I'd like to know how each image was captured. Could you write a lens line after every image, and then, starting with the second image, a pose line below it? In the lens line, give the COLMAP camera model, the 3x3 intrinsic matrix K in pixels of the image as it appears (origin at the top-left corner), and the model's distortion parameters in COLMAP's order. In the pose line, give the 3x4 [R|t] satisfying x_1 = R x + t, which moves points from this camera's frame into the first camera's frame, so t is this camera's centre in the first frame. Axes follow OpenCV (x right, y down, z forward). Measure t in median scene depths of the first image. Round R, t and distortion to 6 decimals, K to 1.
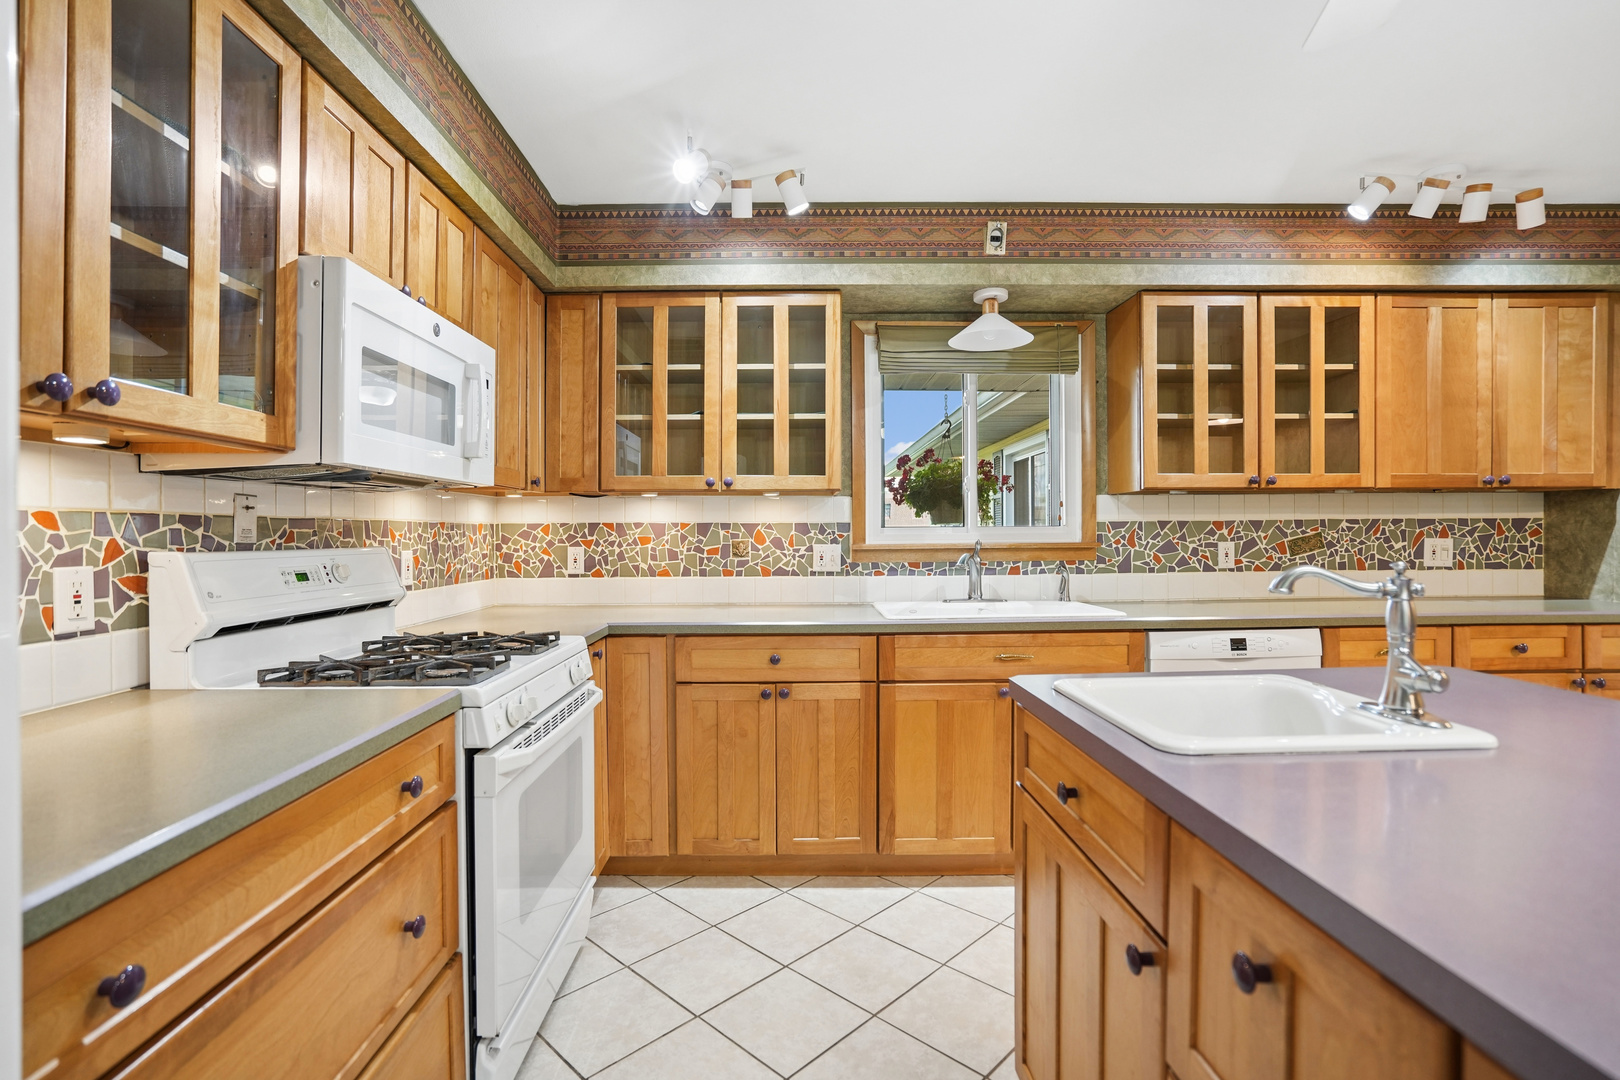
lens RADIAL K [[749.6, 0, 816.6], [0, 749.6, 534.4], [0, 0, 1]] dist [-0.004392, 0.002186]
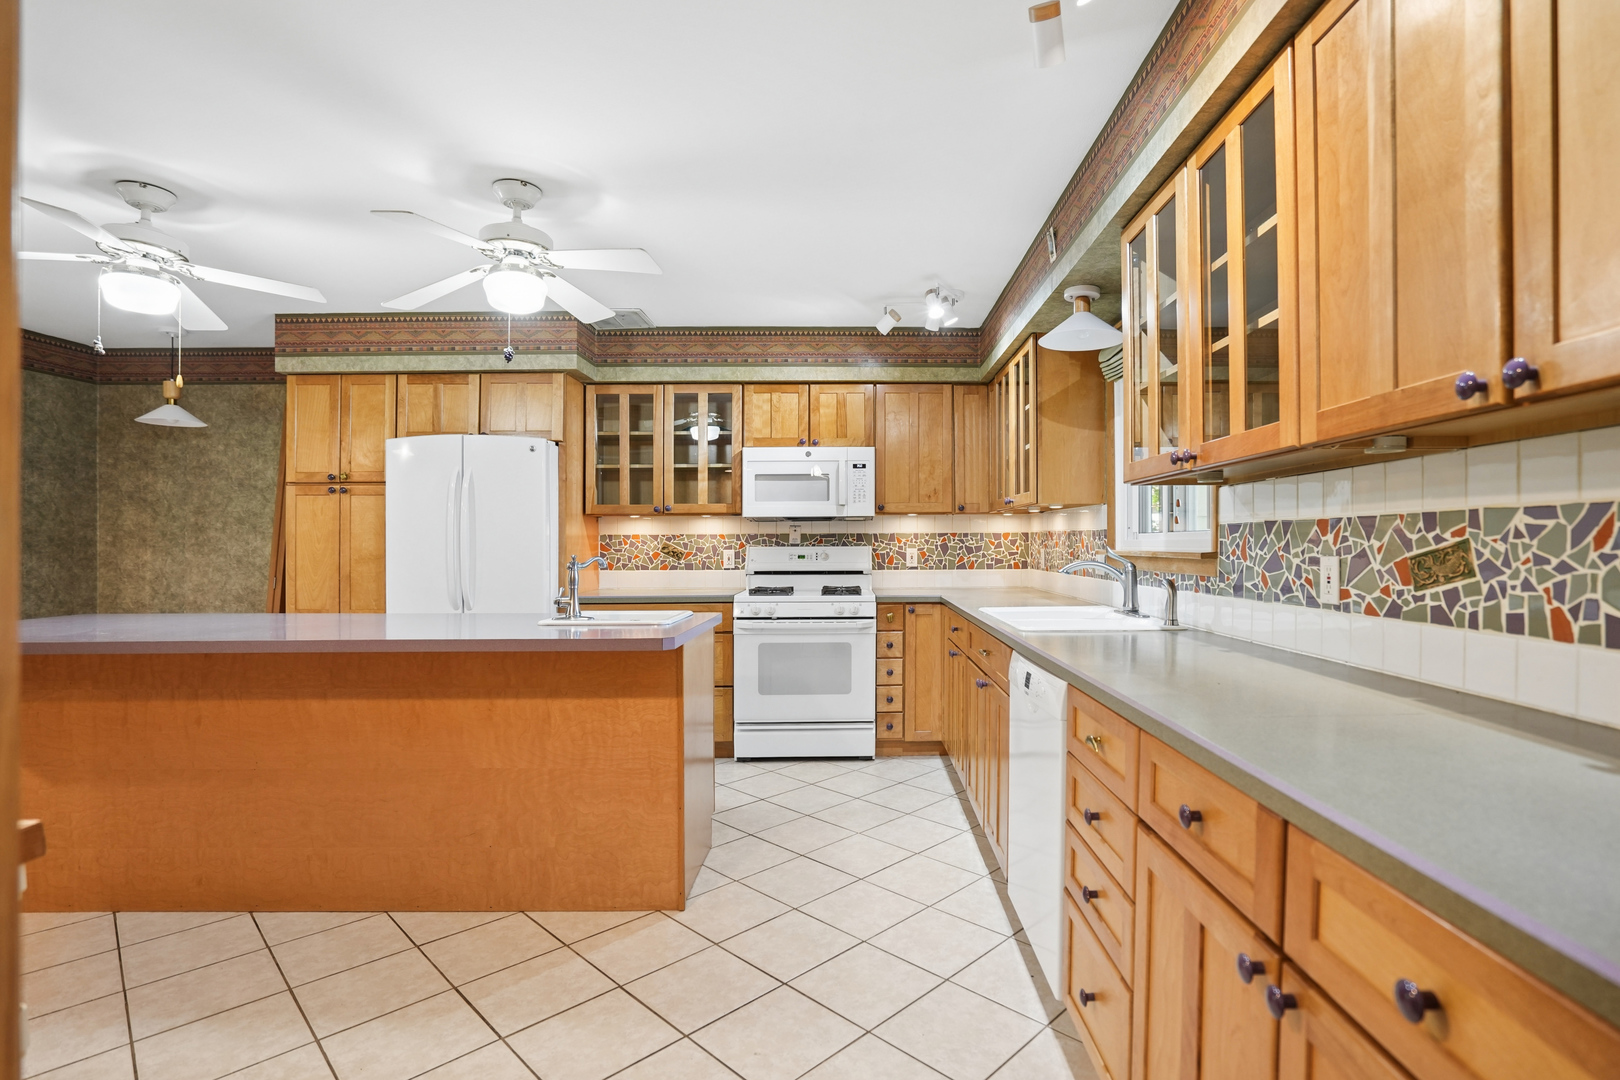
lens RADIAL K [[749.6, 0, 821.4], [0, 749.6, 537.0], [0, 0, 1]] dist [-0.004392, 0.002186]
pose [[-0.010092, -0.000674, -0.999949, 1.106168], [0.005015, 0.999987, -0.000725, -0.005799], [0.999936, -0.005023, -0.010088, 0.632566]]
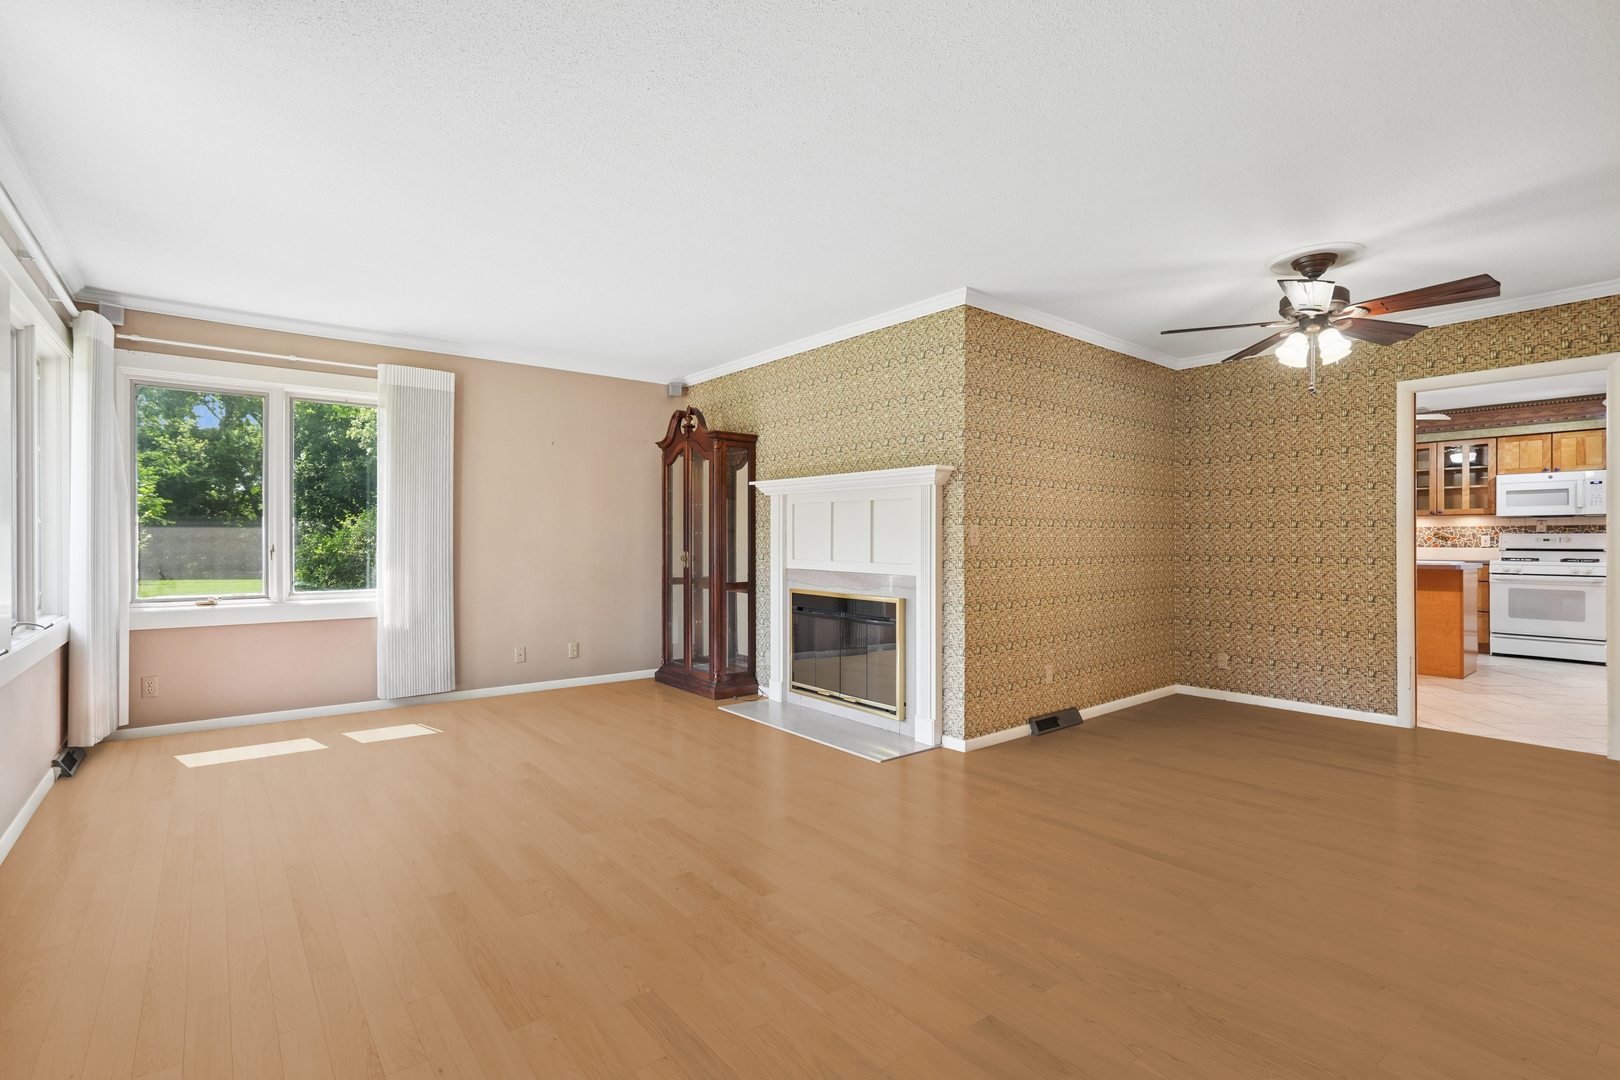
lens RADIAL K [[749.6, 0, 807.8], [0, 749.6, 534.4], [0, 0, 1]] dist [-0.004392, 0.002186]
pose [[-0.758281, -0.001310, -0.651926, 2.950789], [0.002267, 0.999987, -0.004647, 0.020679], [0.651924, -0.005002, -0.758268, 0.850583]]
